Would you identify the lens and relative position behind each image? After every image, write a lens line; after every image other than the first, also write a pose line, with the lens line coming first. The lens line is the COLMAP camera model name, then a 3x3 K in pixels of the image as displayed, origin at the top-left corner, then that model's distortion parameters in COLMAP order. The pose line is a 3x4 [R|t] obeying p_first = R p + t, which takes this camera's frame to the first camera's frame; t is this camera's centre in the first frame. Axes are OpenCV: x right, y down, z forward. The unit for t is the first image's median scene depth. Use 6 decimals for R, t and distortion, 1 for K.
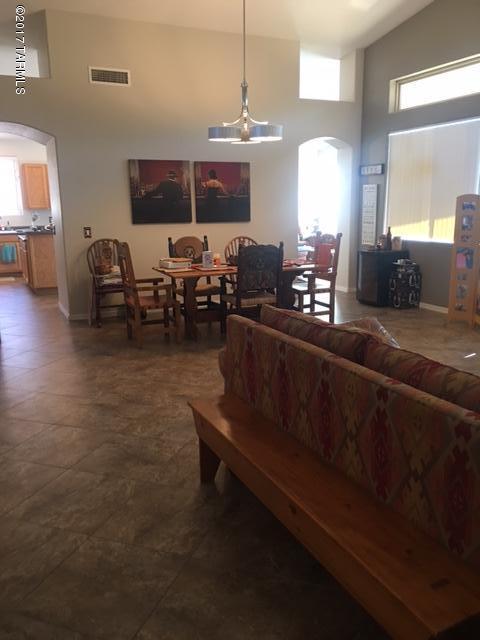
lens RADIAL K [[540.5, 0, 241.4], [0, 540.5, 319.0], [0, 0, 1]] dist [0.040601, 0.003027]
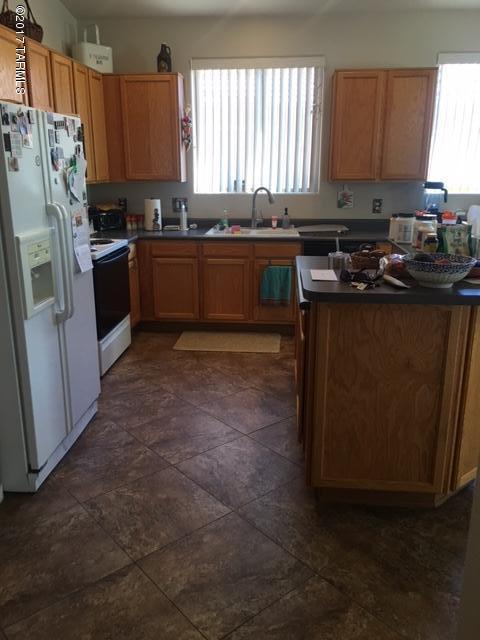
lens RADIAL K [[540.5, 0, 240.3], [0, 540.5, 320.3], [0, 0, 1]] dist [0.040601, 0.003027]
pose [[0.863695, 0.148652, -0.481595, -0.229383], [-0.113566, 0.988343, 0.101398, -0.127591], [0.491054, -0.032884, 0.870508, 0.584603]]
